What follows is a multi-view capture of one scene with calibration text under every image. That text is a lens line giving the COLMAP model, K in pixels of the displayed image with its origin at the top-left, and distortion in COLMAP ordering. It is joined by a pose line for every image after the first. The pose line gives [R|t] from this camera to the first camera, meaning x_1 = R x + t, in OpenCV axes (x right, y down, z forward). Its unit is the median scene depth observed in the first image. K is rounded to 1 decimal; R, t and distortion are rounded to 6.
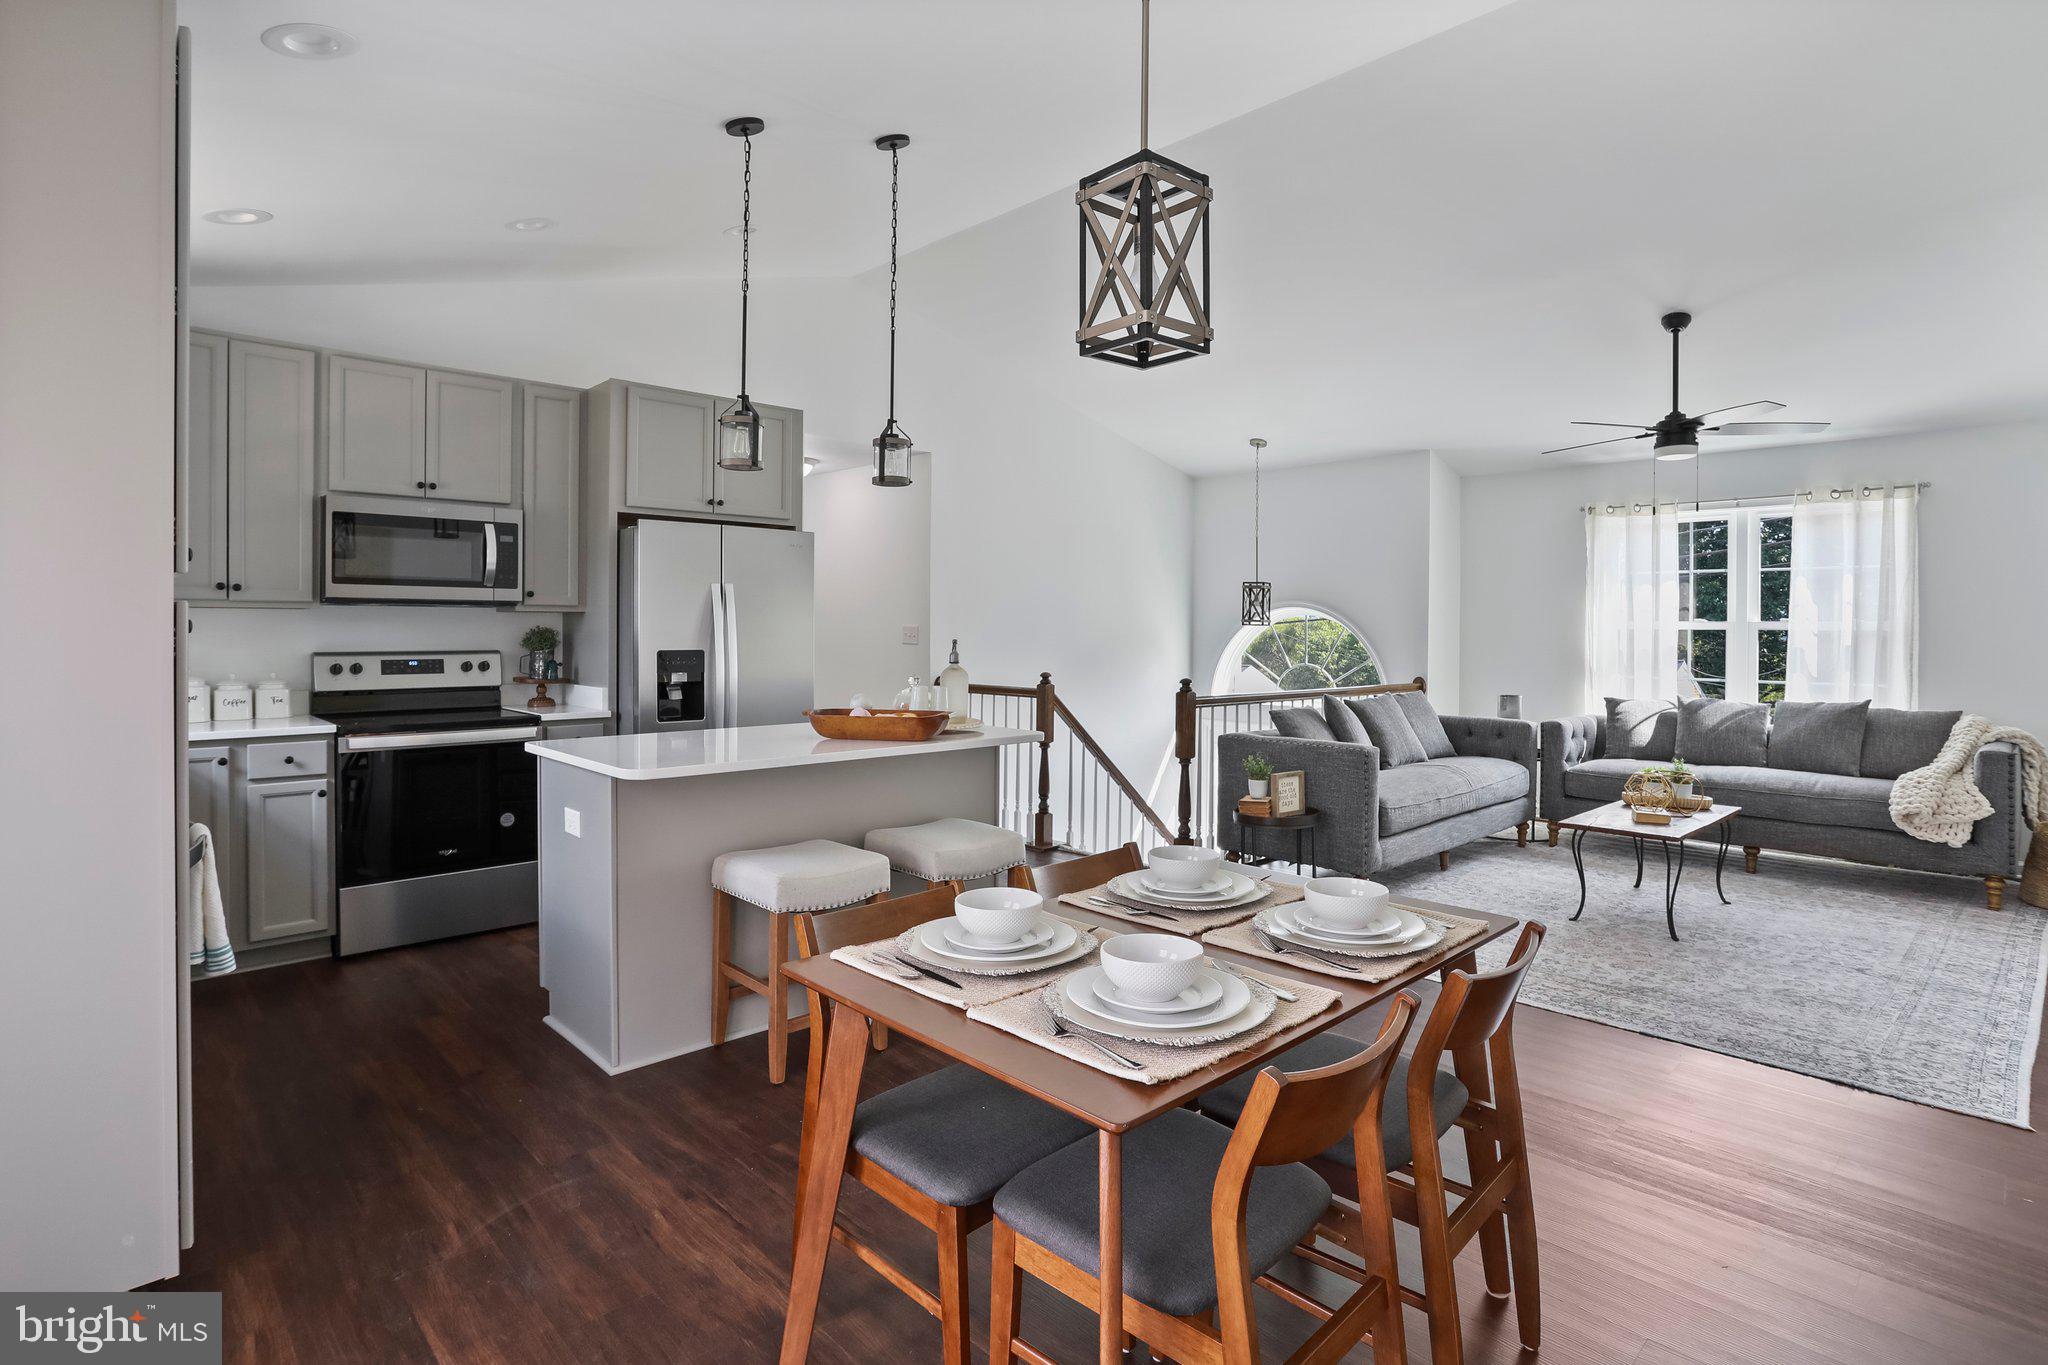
lens RADIAL K [[1021.5, 0, 1032.3], [0, 1021.5, 632.8], [0, 0, 1]] dist [-0.058199, 0.027760]
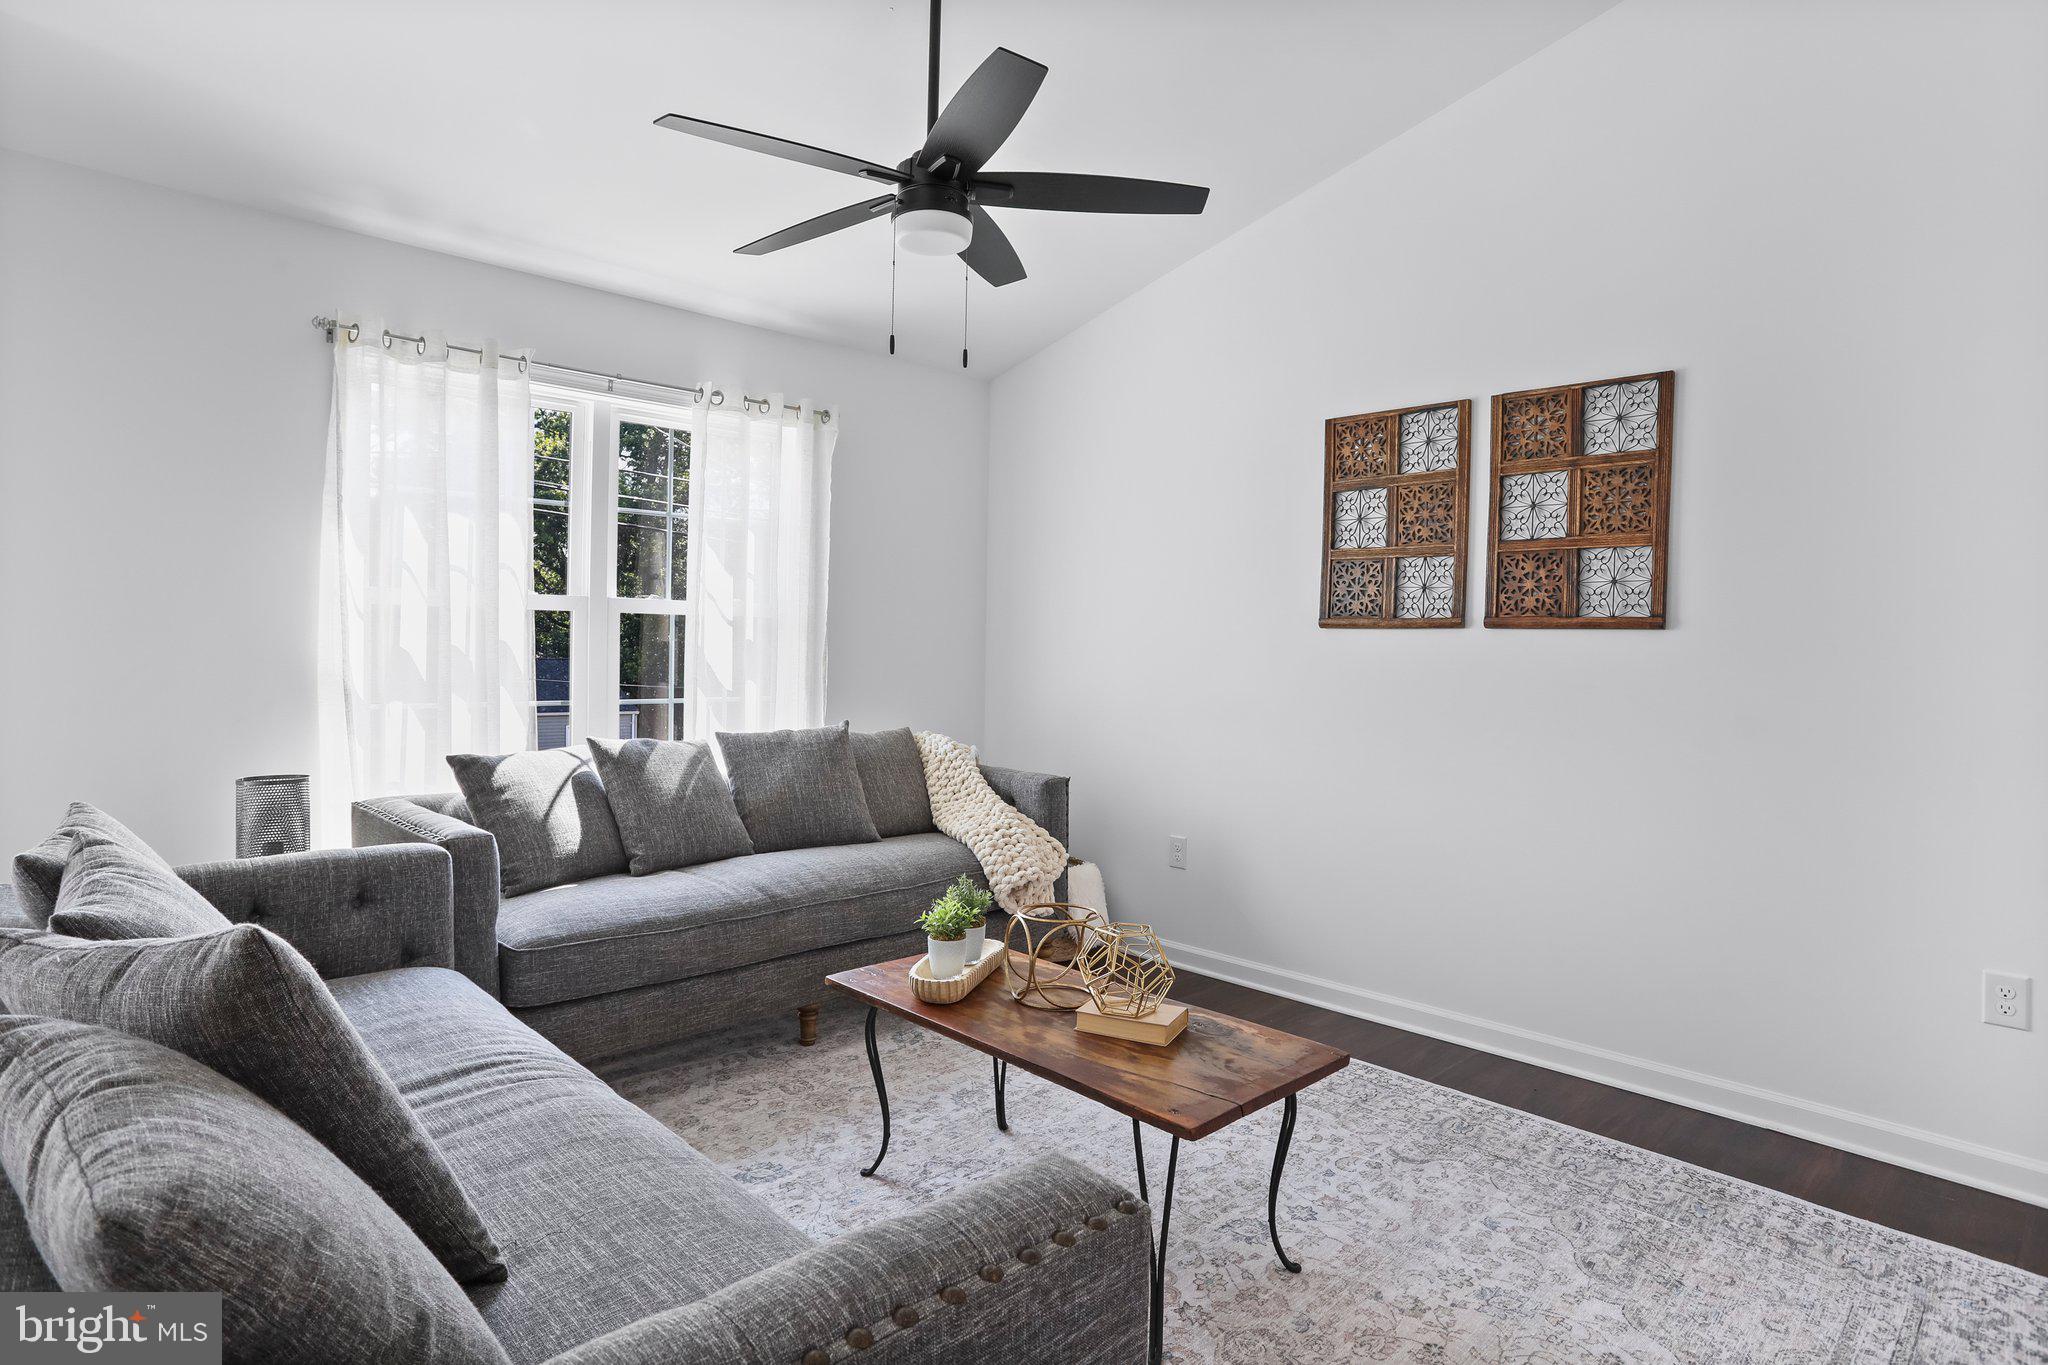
lens RADIAL K [[1097.3, 0, 1022.5], [0, 1097.3, 650.6], [0, 0, 1]] dist [-0.035609, 0.001506]
pose [[0.005144, -0.010189, 0.999935, 0.122146], [-0.012239, 0.999873, 0.010252, 0.012536], [-0.999912, -0.012291, 0.005018, 0.985694]]
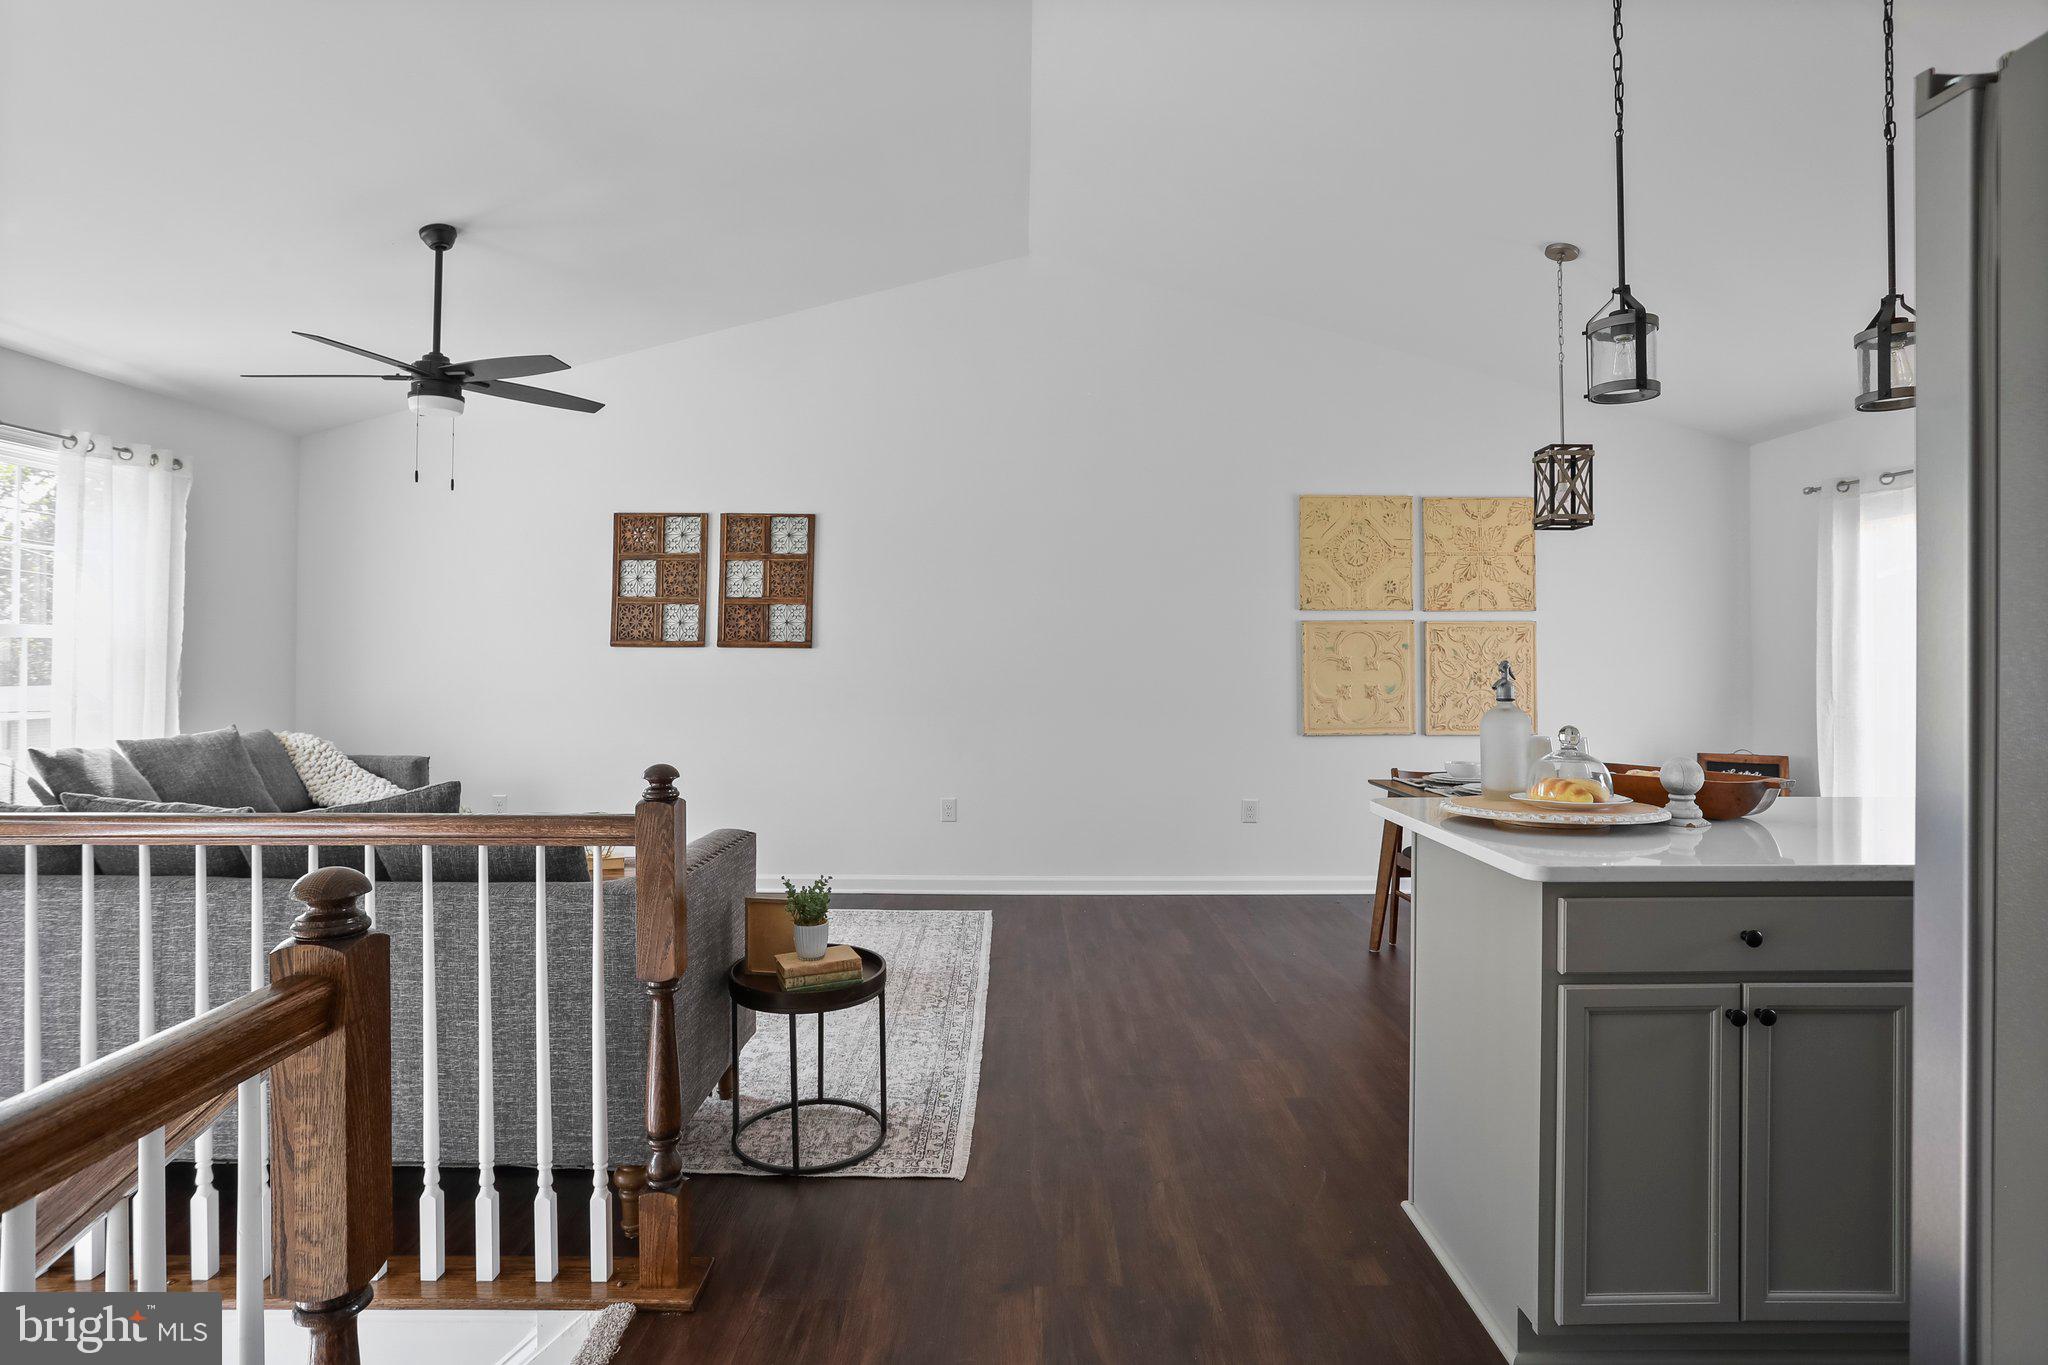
lens RADIAL K [[1097.3, 0, 1022.5], [0, 1097.3, 650.6], [0, 0, 1]] dist [-0.035609, 0.001506]
pose [[-0.719219, -0.005575, 0.694761, -0.264814], [-0.005957, 0.999981, 0.001857, 0.001133], [-0.694758, -0.002803, -0.719238, 1.331673]]
